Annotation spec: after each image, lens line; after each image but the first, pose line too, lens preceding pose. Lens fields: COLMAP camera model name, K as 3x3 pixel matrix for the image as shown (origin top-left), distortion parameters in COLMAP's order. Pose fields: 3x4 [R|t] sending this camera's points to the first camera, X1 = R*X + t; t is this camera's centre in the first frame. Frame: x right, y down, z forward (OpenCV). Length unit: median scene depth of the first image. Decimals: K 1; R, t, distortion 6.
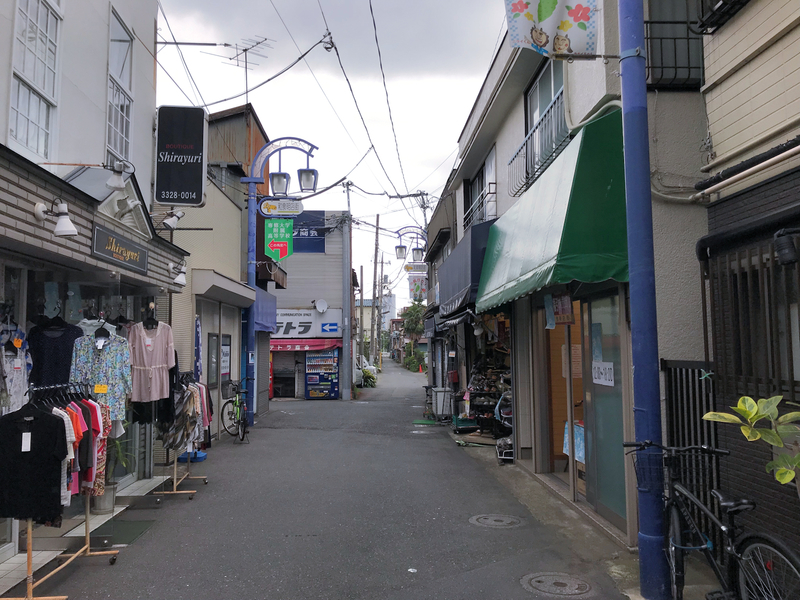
lens RADIAL K [[650.3, 0, 400.8], [0, 650.3, 300.2], [0, 0, 1]] dist [0.016145, -0.006645]
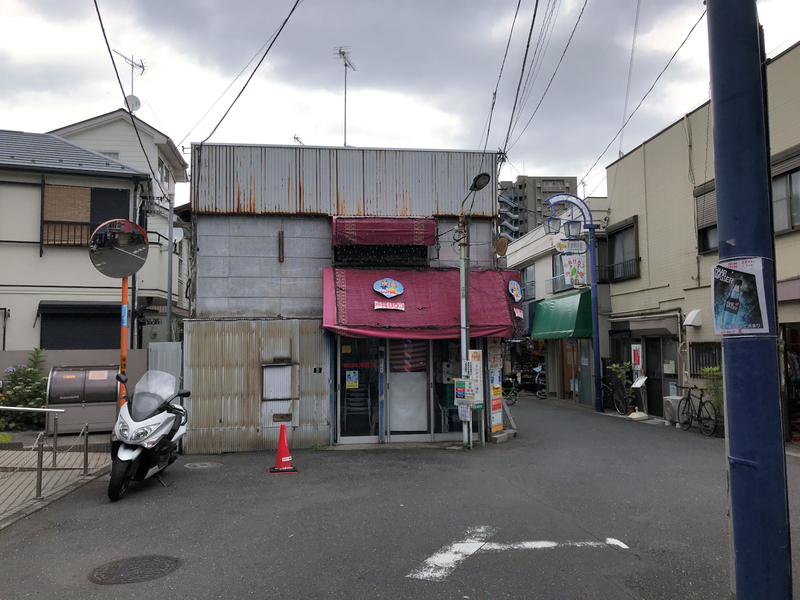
lens RADIAL K [[650.3, 0, 400.0], [0, 650.3, 299.1], [0, 0, 1]] dist [0.016145, -0.006645]
pose [[0.998767, -0.001021, 0.049638, -0.676852], [0.000921, 0.999998, 0.002031, -0.180703], [-0.049640, -0.001983, 0.998765, -1.922123]]
